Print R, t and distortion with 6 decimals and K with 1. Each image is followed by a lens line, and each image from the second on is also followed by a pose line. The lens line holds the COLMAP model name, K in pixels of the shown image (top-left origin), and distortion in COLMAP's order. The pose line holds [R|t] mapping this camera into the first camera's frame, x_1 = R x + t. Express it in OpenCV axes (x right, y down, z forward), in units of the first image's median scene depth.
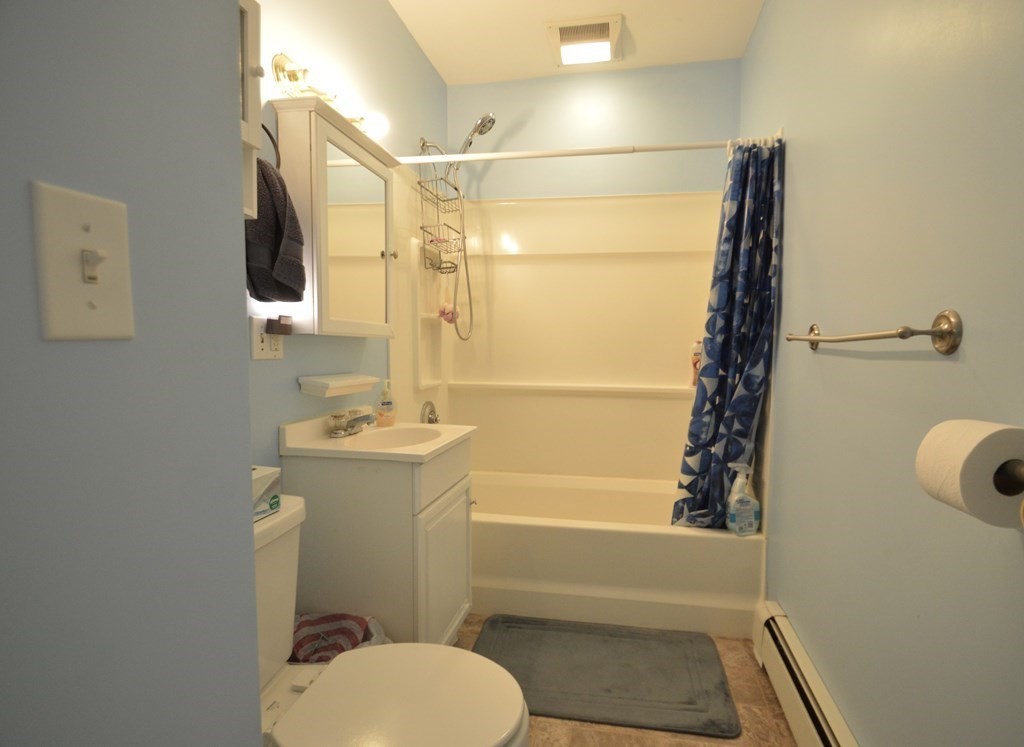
lens RADIAL K [[499.7, 0, 548.0], [0, 499.7, 375.8], [0, 0, 1]] dist [0.003651, 0.000173]
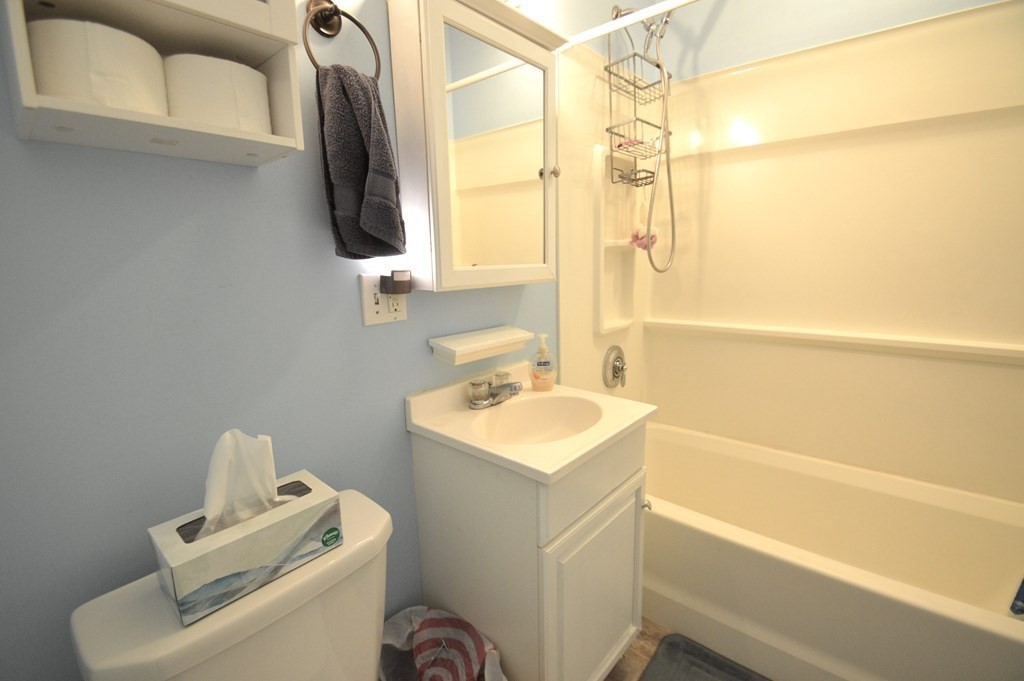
lens RADIAL K [[454.9, 0, 499.3], [0, 454.9, 343.5], [0, 0, 1]] dist [0.012240, -0.014471]
pose [[0.841384, 0.071105, -0.535740, 0.013033], [0.002236, 0.990840, 0.135020, -0.085794], [0.540433, -0.114801, 0.833518, 0.385269]]
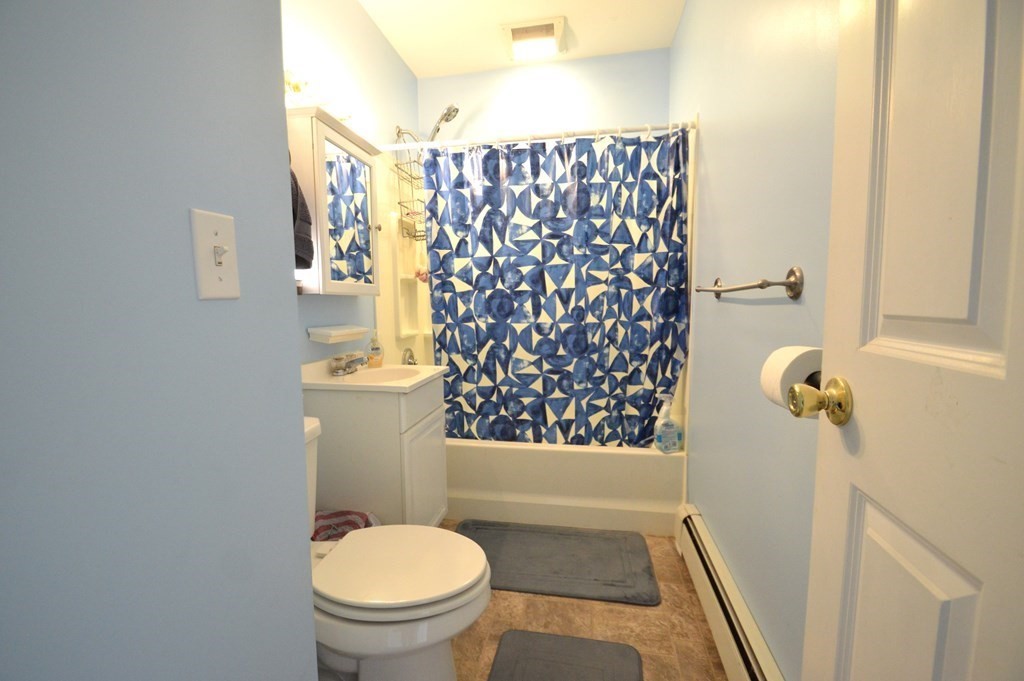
lens RADIAL K [[454.9, 0, 499.3], [0, 454.9, 343.5], [0, 0, 1]] dist [0.012240, -0.014471]
pose [[0.999418, -0.015977, -0.030155, 0.019940], [0.016992, 0.999288, 0.033684, 0.010470], [0.029595, -0.034177, 0.998978, -0.130237]]
